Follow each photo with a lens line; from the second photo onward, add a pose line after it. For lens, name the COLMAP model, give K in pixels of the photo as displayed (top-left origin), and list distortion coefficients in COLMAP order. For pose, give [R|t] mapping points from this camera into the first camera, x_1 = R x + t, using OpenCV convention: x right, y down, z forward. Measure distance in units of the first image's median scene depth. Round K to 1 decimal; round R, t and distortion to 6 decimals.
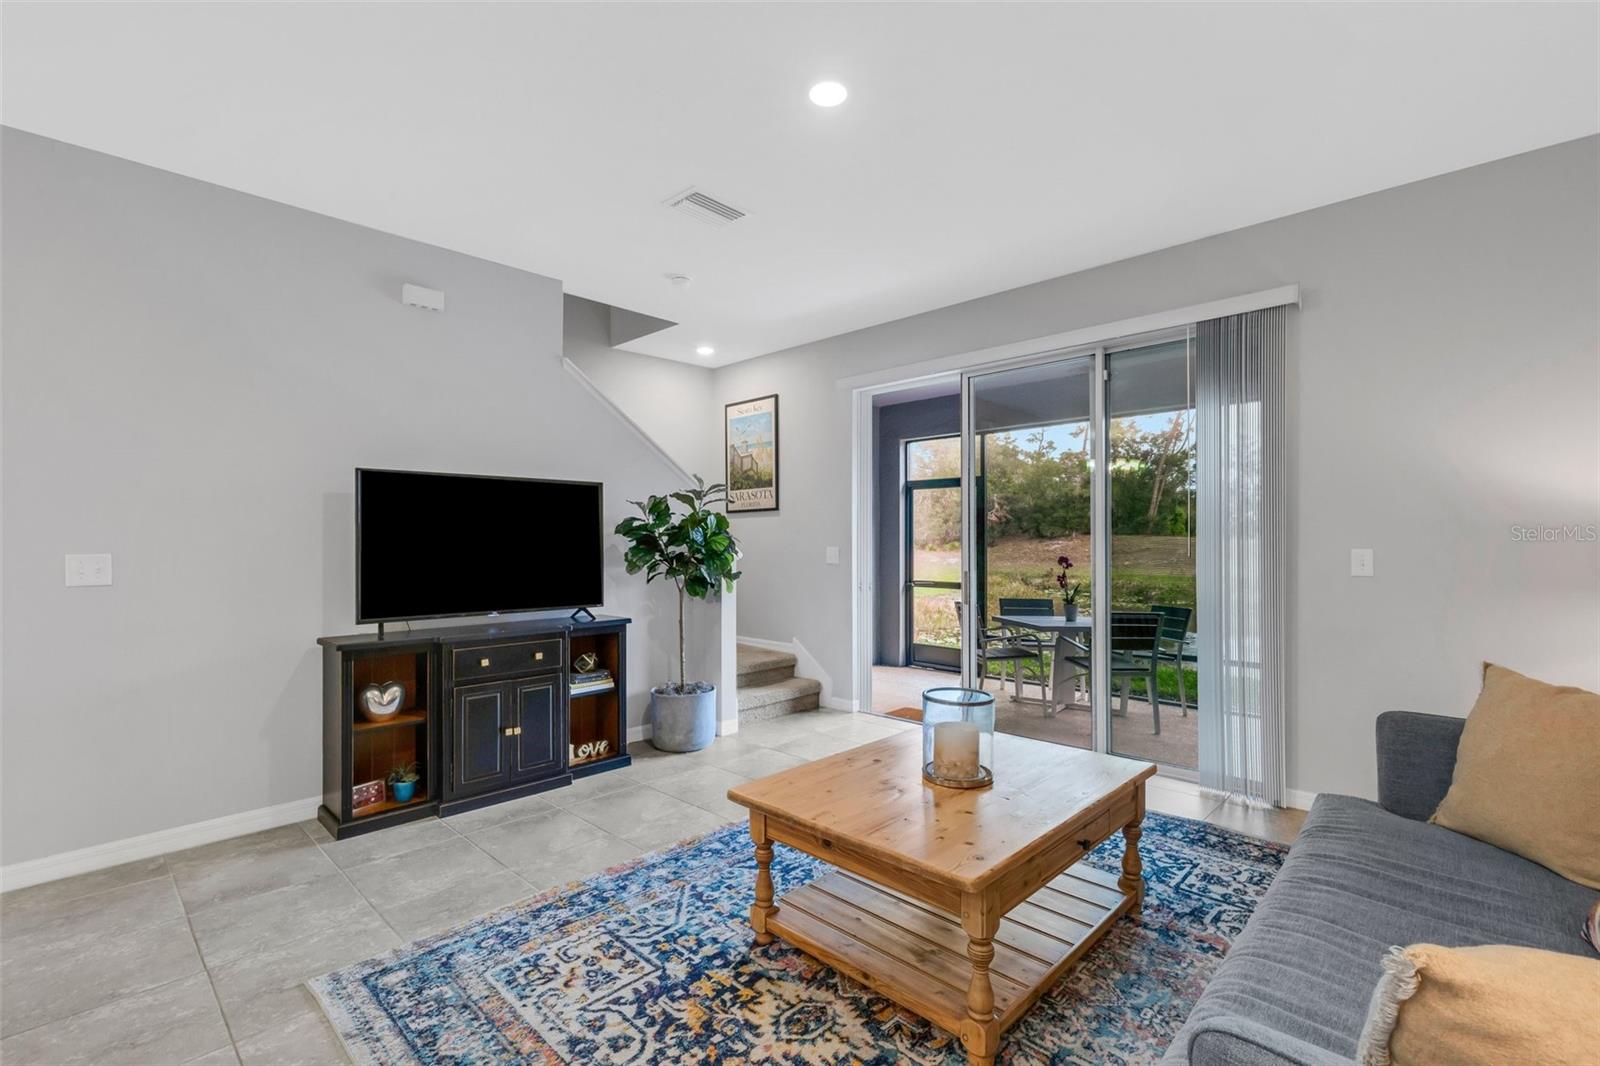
lens RADIAL K [[721.1, 0, 803.1], [0, 721.1, 535.0], [0, 0, 1]] dist [0.011861, -0.000982]
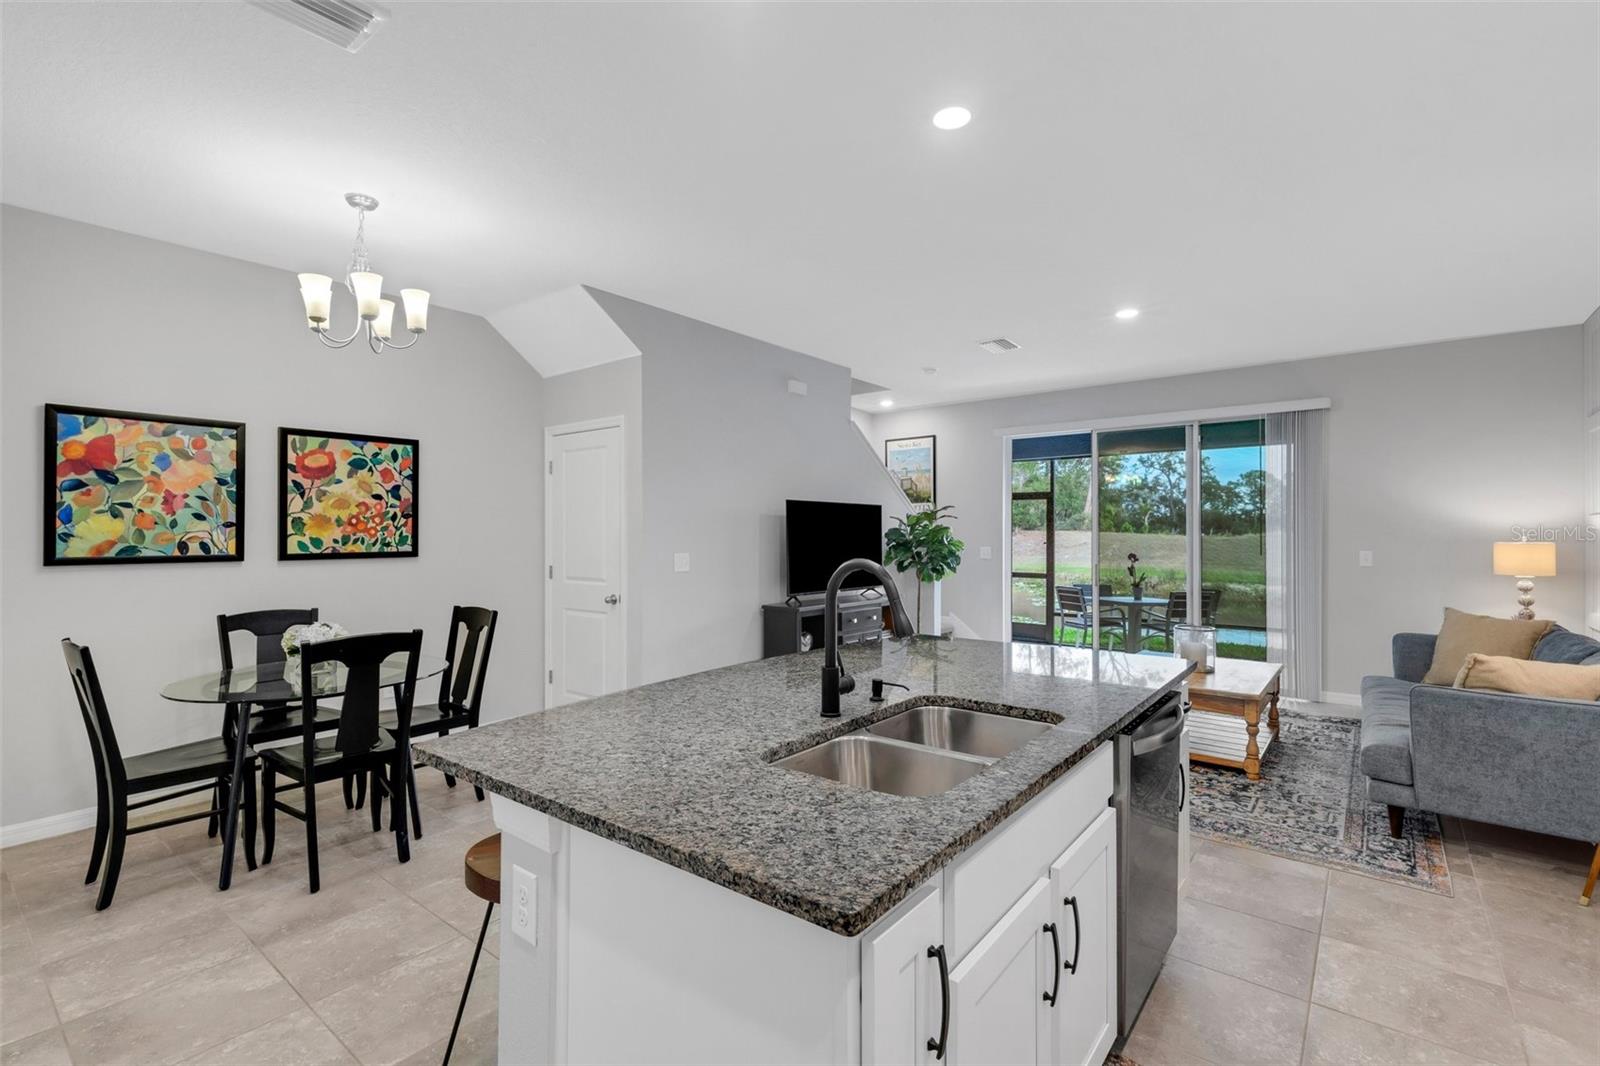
lens RADIAL K [[721.1, 0, 805.6], [0, 721.1, 527.4], [0, 0, 1]] dist [0.011861, -0.000982]
pose [[0.995377, 0.004110, 0.095960, -1.068350], [-0.003889, 0.999989, -0.002484, -0.040178], [-0.095969, 0.002099, 0.995382, -0.881866]]
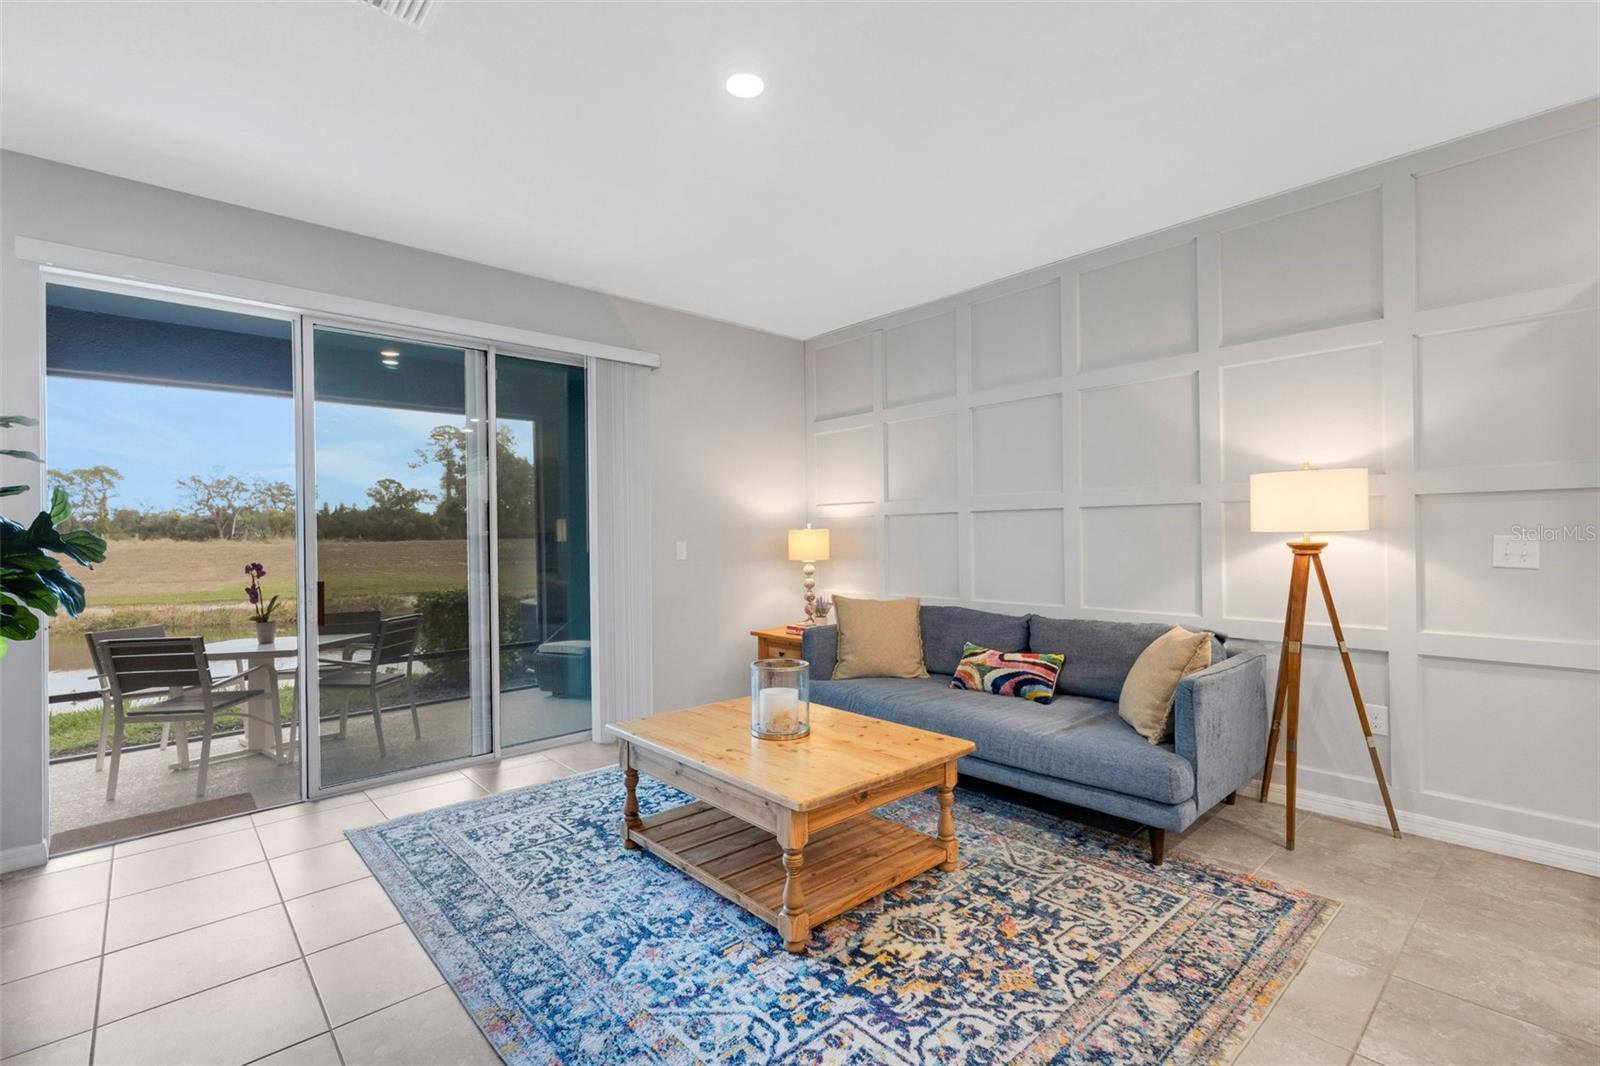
lens RADIAL K [[721.1, 0, 800.5], [0, 721.1, 534.8], [0, 0, 1]] dist [0.011861, -0.000982]
pose [[0.067676, 0.002640, 0.997704, -1.018640], [0.005656, 0.999979, -0.003029, 0.013804], [-0.997691, 0.005848, 0.067660, 0.931133]]
